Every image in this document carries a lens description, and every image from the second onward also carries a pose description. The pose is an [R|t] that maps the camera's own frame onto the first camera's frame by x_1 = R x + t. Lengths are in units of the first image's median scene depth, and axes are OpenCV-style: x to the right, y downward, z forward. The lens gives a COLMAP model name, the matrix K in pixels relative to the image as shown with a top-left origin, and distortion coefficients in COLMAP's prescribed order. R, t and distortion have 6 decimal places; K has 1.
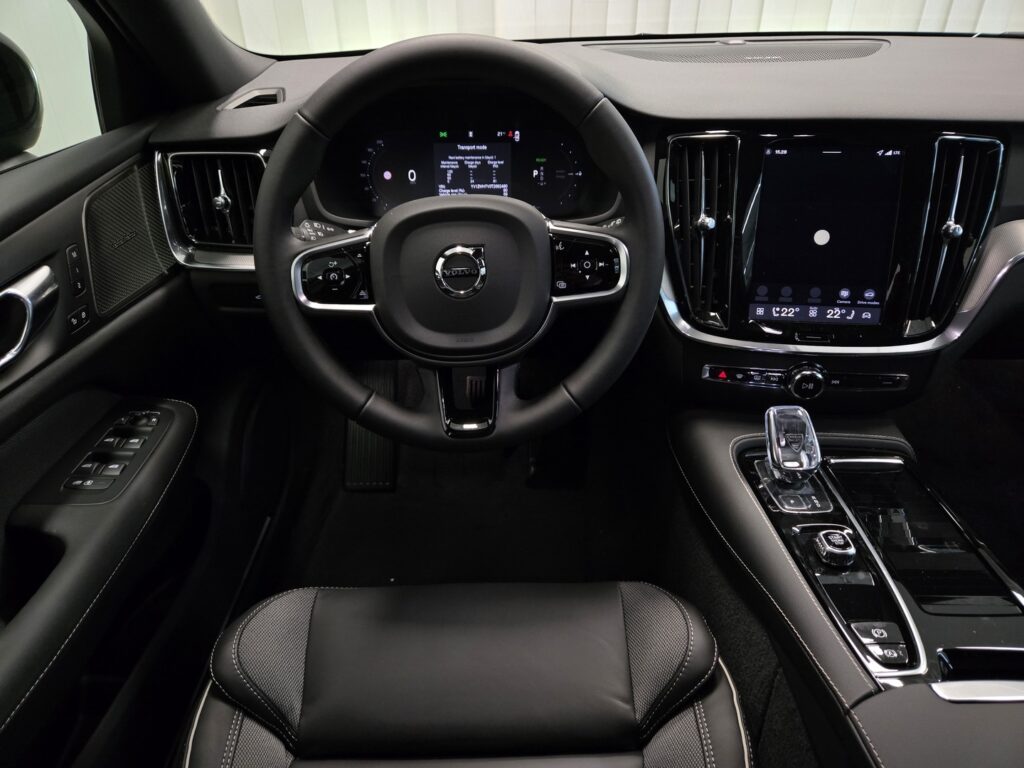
lens RADIAL K [[730.9, 0, 512.0], [0, 730.9, 384.0], [0, 0, 1]] dist [0.030658, -0.005331]
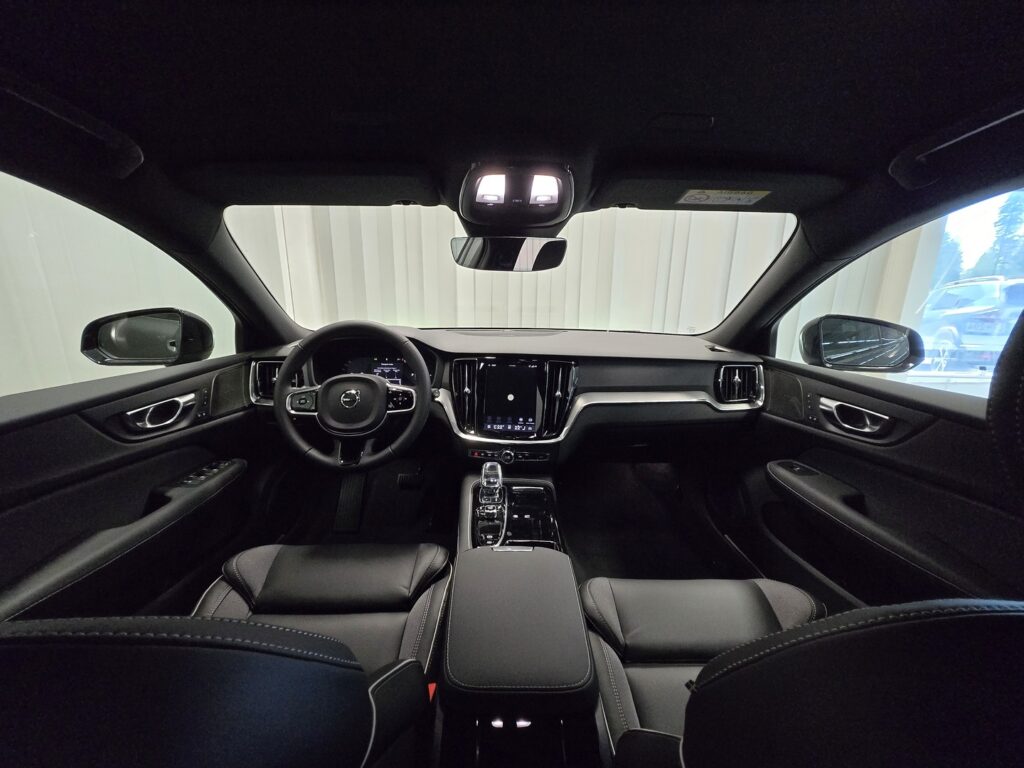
lens RADIAL K [[423.5, 0, 512.0], [0, 423.5, 384.0], [0, 0, 1]] dist [-0.001645, -0.000088]
pose [[0.999630, 0.020459, 0.017912, 0.406983], [-0.013477, 0.944886, -0.327122, 0.239265], [-0.023618, 0.326760, 0.944812, -0.401927]]
